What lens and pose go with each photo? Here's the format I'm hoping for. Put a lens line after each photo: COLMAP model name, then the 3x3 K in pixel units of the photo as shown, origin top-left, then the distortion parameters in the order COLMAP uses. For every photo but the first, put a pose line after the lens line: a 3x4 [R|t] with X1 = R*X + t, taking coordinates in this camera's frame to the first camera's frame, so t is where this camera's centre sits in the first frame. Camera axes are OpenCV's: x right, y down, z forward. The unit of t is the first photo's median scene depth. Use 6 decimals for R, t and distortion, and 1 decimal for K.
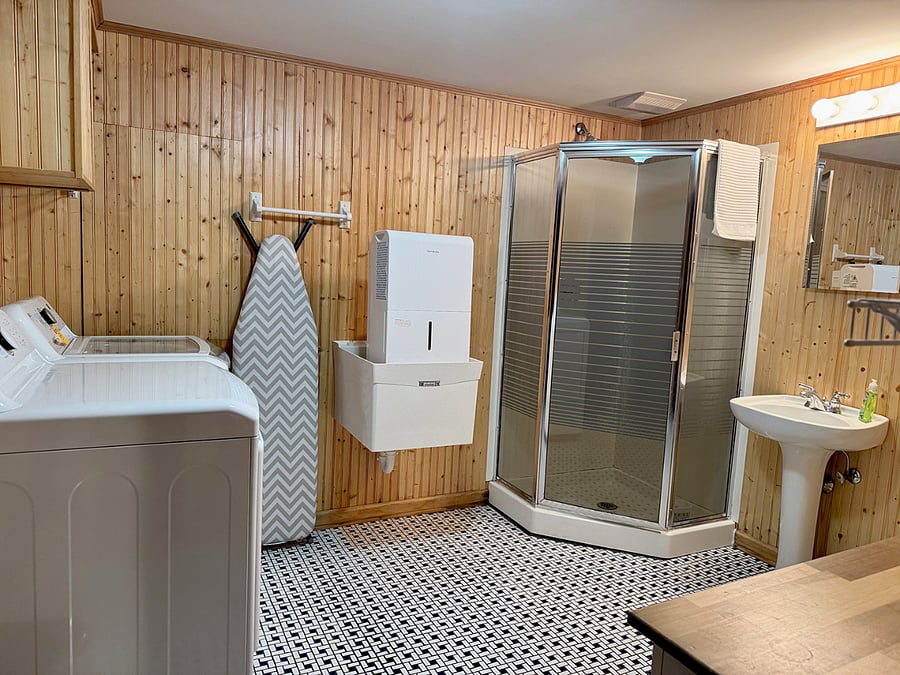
lens RADIAL K [[634.2, 0, 449.8], [0, 634.2, 338.1], [0, 0, 1]] dist [0.019310, -0.048932]
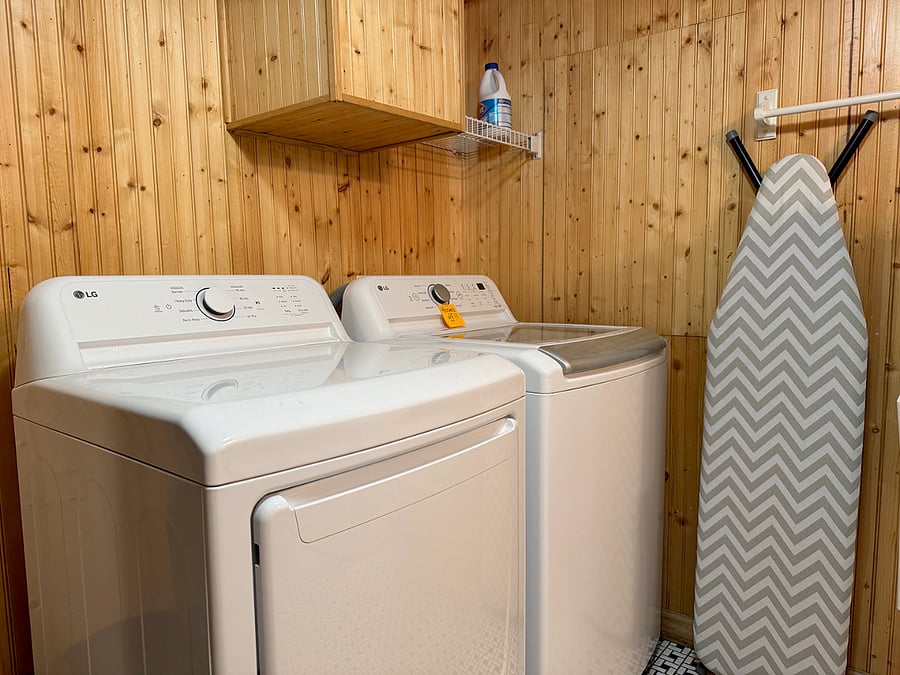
lens RADIAL K [[634.2, 0, 452.4], [0, 634.2, 343.1], [0, 0, 1]] dist [0.019310, -0.048932]
pose [[0.428515, 0.041531, -0.902580, 0.113160], [-0.060466, 0.998022, 0.017215, 0.012674], [0.901509, 0.047199, 0.430179, 0.503880]]
